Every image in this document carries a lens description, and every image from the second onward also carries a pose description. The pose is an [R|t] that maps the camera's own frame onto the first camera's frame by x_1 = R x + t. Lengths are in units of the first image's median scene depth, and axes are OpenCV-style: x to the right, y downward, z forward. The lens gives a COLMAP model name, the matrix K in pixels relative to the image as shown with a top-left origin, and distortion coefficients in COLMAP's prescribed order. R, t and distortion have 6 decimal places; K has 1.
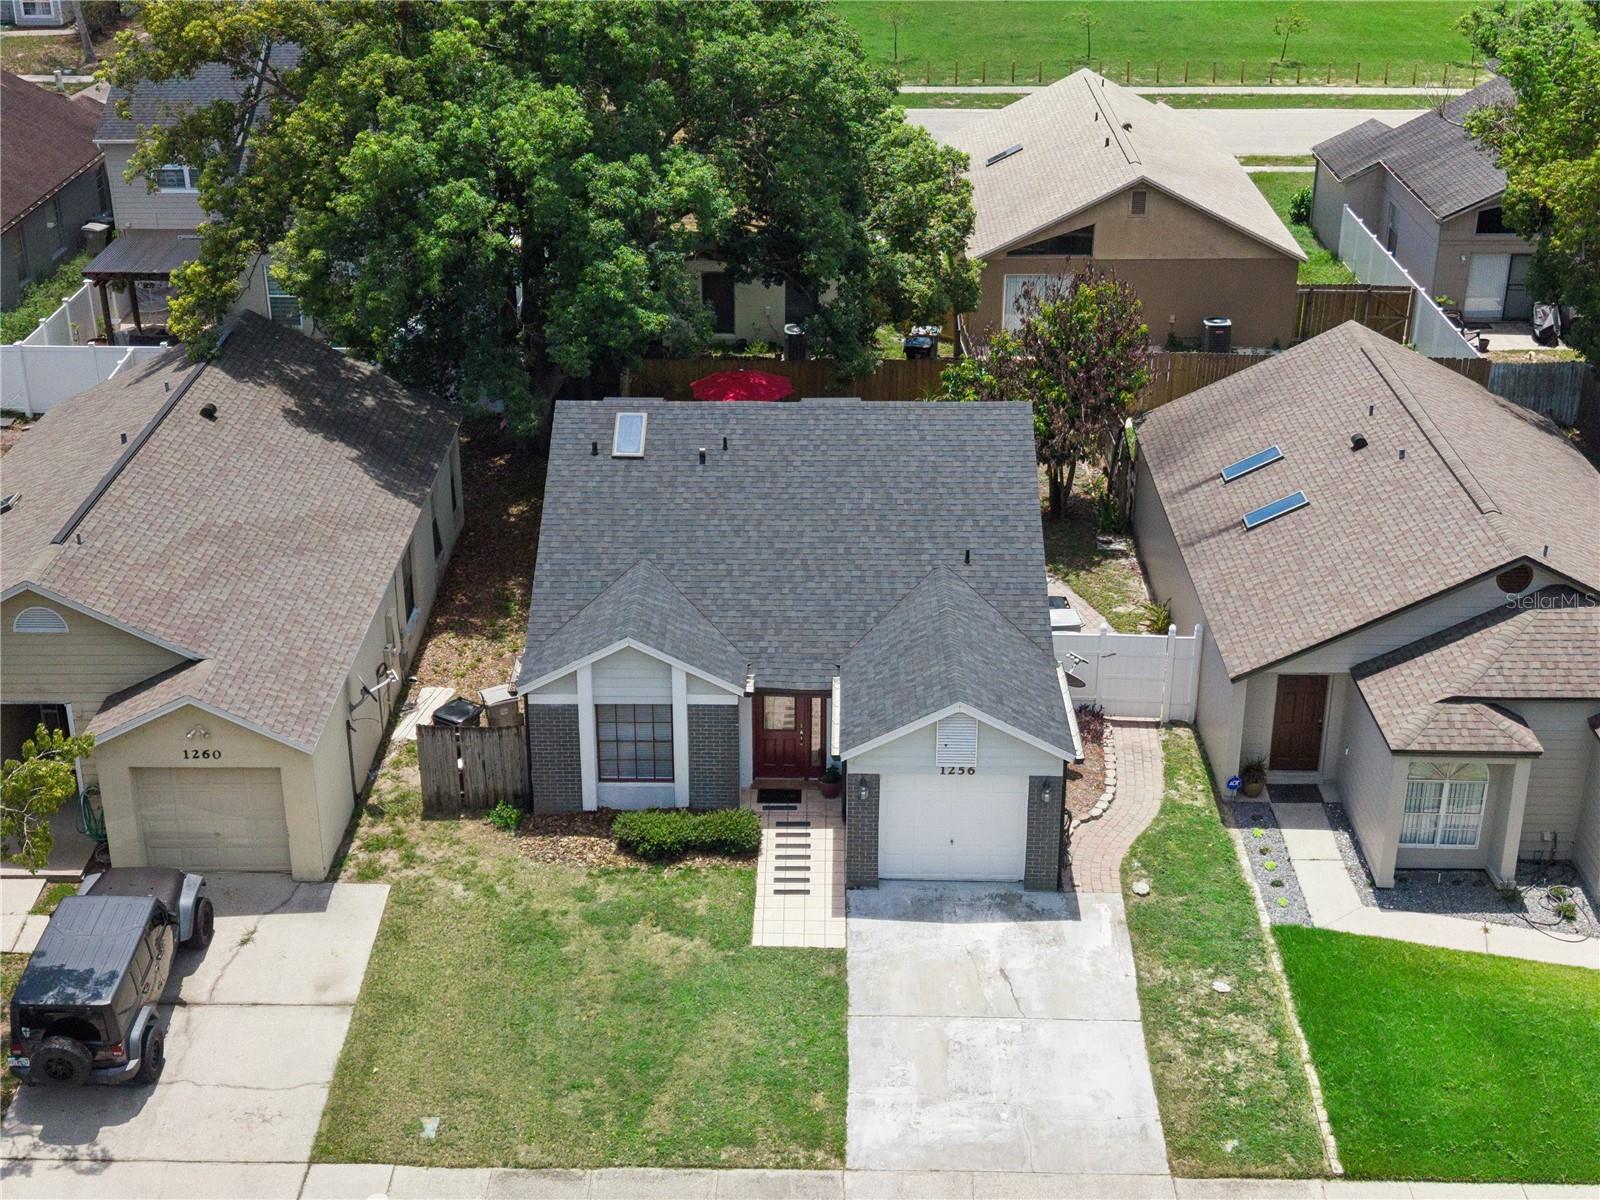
lens RADIAL K [[2115.0, 0, 789.3], [0, 2115.0, 625.2], [0, 0, 1]] dist [0.160263, -0.489014]
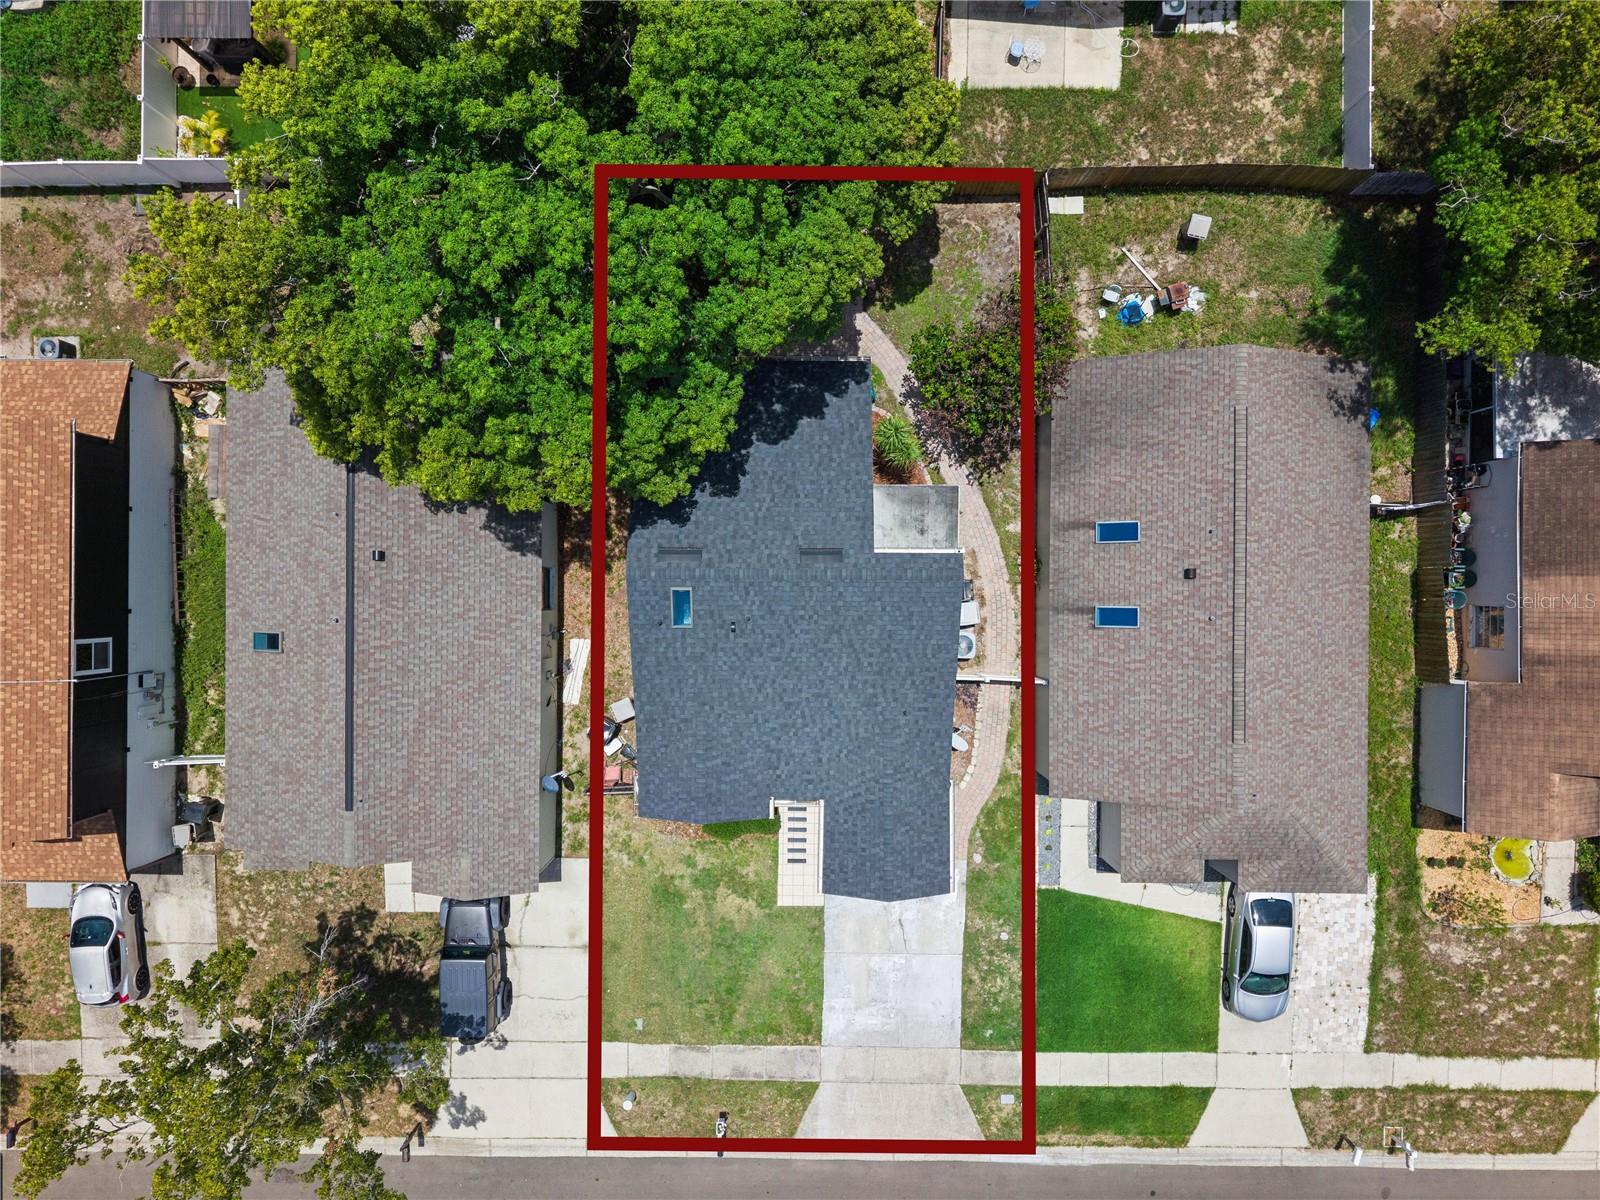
lens RADIAL K [[1076.5, 0, 796.2], [0, 1076.5, 594.4], [0, 0, 1]] dist [0.041363, -0.059532]
pose [[0.999936, -0.007376, -0.008626, 0.009892], [0.010954, 0.428256, 0.903591, -0.801455], [-0.002971, -0.903627, 0.428309, 0.734427]]
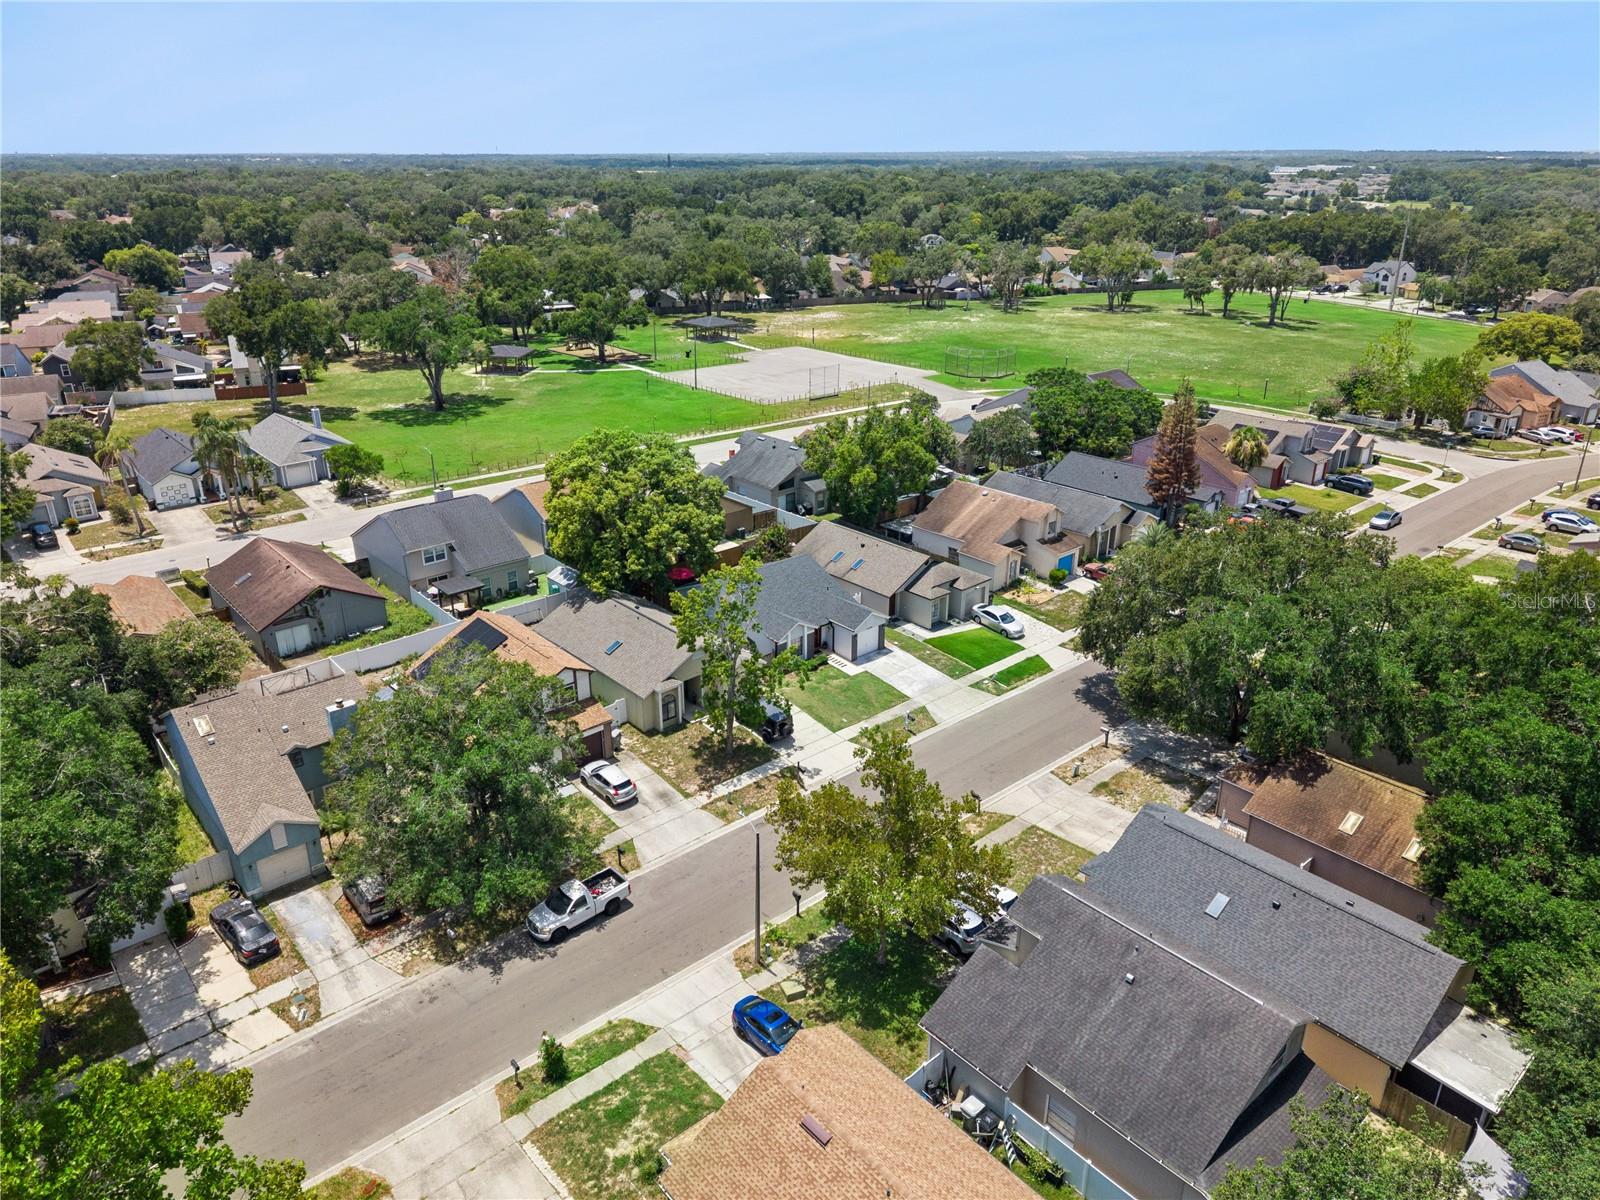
lens RADIAL K [[1076.5, 0, 796.2], [0, 1076.5, 594.4], [0, 0, 1]] dist [0.041363, -0.059532]
pose [[0.742232, -0.253216, 0.620462, -1.332655], [0.288119, 0.956504, 0.045693, -0.139885], [-0.605045, 0.144852, 0.782904, -0.683271]]
